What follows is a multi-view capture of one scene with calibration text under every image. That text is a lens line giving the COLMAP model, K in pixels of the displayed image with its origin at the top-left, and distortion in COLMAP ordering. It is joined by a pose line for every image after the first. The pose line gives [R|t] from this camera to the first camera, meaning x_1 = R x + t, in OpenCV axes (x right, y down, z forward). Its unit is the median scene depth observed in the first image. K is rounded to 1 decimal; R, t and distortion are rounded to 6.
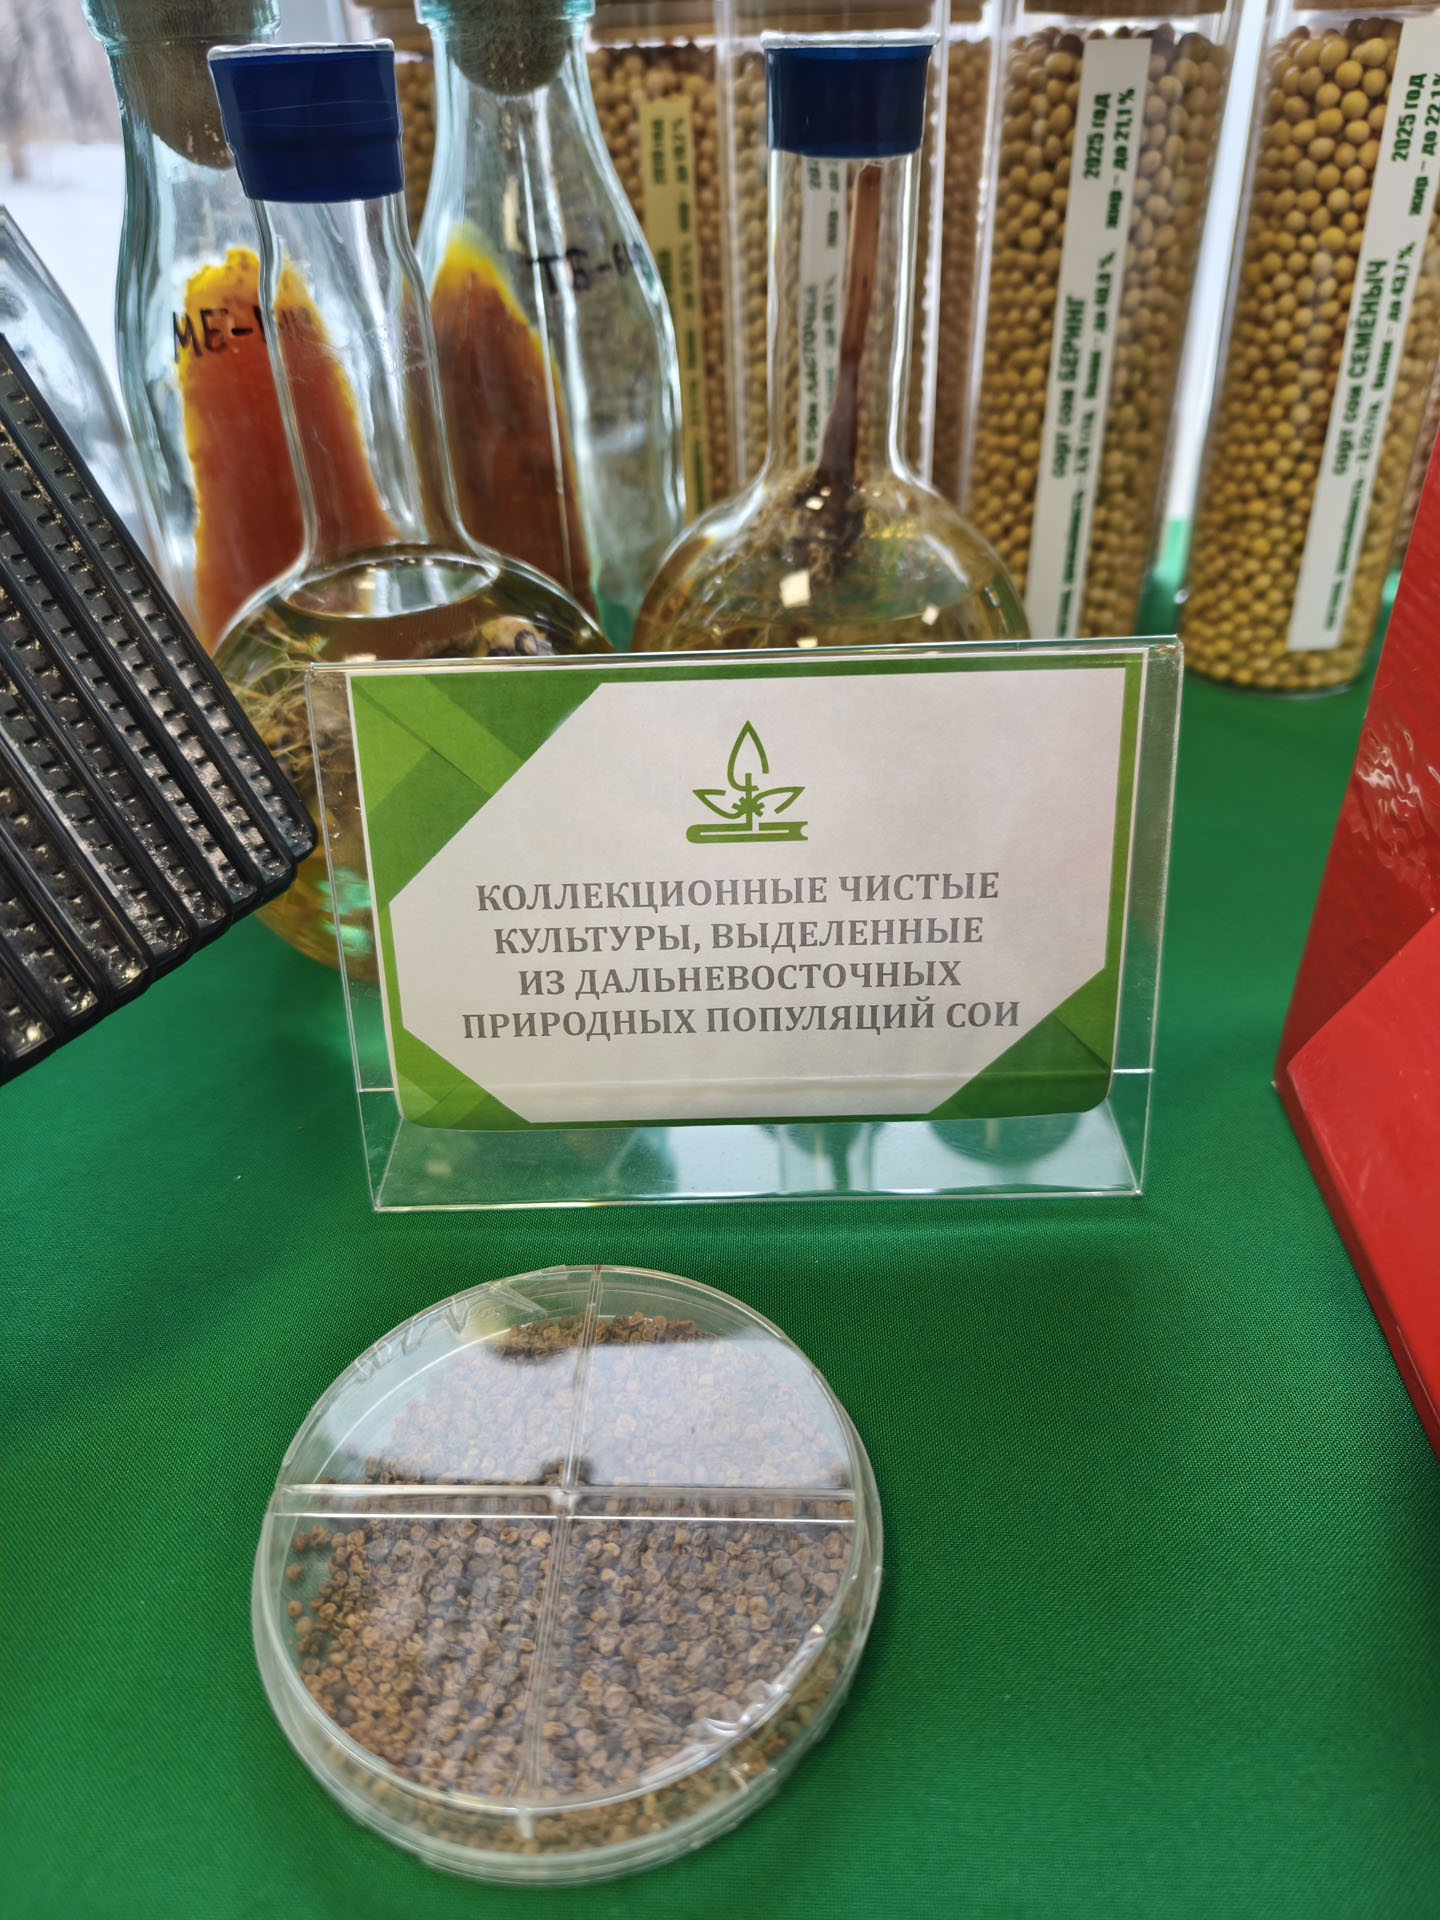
lens RADIAL K [[1328.0, 0, 727.3], [0, 1328.0, 955.8], [0, 0, 1]] dist [0.008242, -0.027776]
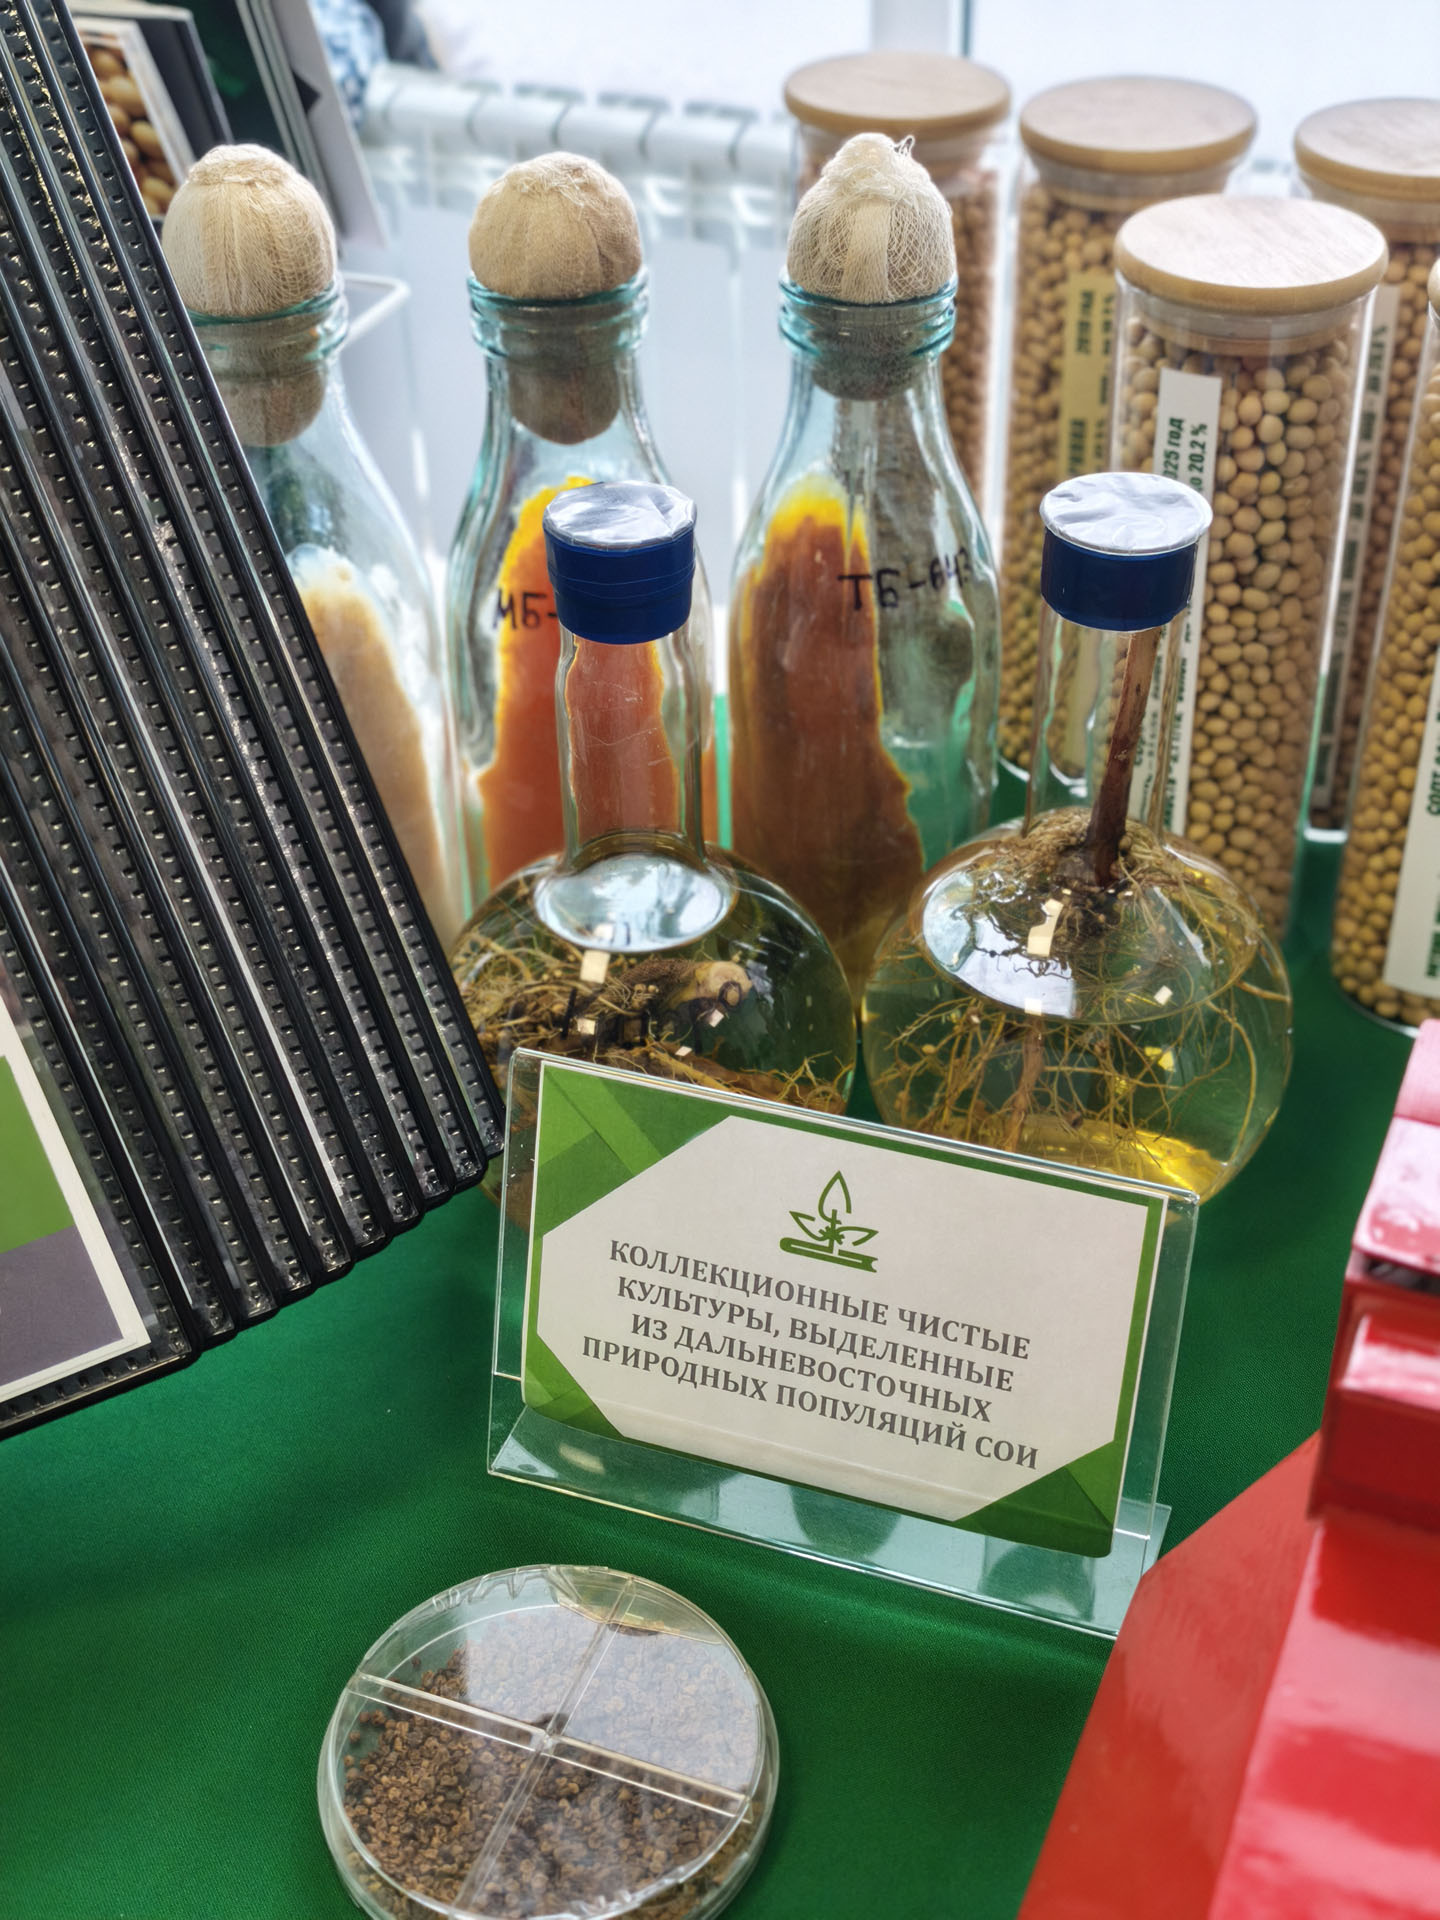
lens RADIAL K [[2557.1, 0, 714.6], [0, 2557.1, 933.6], [0, 0, 1]] dist [0.106636, -0.270110]
pose [[0.938735, 0.206280, -0.276090, 0.478901], [-0.201897, 0.978394, 0.044534, -0.441991], [0.279311, 0.013936, 0.960099, -1.197413]]
